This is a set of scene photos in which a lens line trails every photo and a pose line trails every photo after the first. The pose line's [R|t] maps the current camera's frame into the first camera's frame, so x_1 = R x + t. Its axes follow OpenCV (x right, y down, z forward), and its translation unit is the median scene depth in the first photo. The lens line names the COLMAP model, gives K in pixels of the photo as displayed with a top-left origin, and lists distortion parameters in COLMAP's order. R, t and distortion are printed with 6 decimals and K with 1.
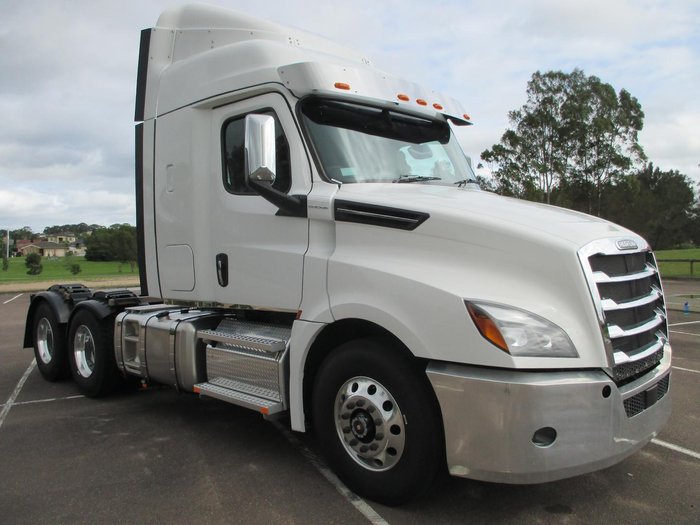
lens RADIAL K [[567.6, 0, 352.5], [0, 567.6, 251.0], [0, 0, 1]] dist [-0.011033, 0.005627]
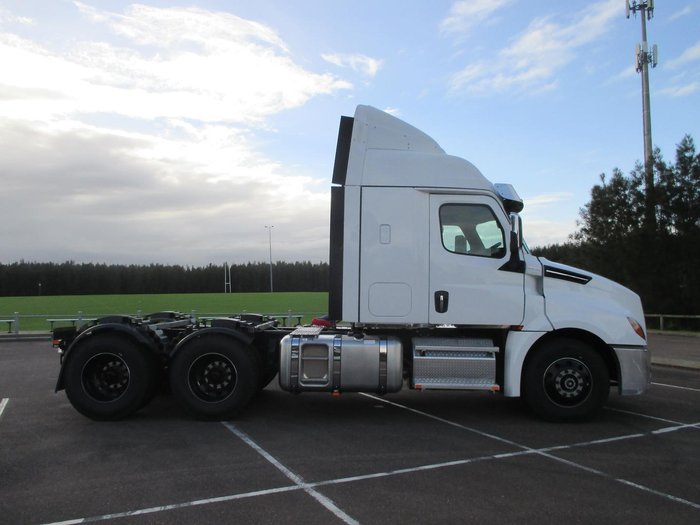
lens RADIAL K [[572.9, 0, 351.2], [0, 572.9, 258.9], [0, 0, 1]] dist [0.007059, -0.010092]
pose [[0.710254, 0.082687, 0.699073, -1.554000], [-0.029838, 0.995721, -0.087459, 0.062179], [-0.703313, 0.041259, 0.709682, 0.091787]]
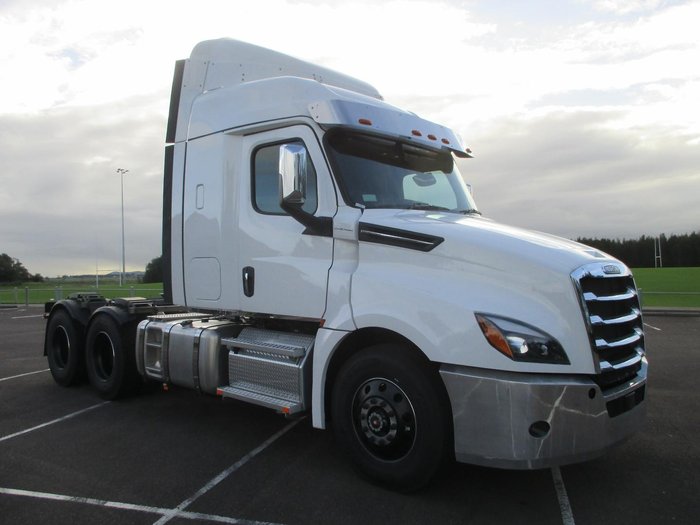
lens RADIAL K [[572.9, 0, 356.7], [0, 572.9, 256.3], [0, 0, 1]] dist [0.007059, -0.010092]
pose [[0.998881, 0.030667, 0.036017, -0.064908], [-0.029718, 0.999204, -0.026606, 0.006758], [-0.036804, 0.025506, 0.998997, -0.126031]]
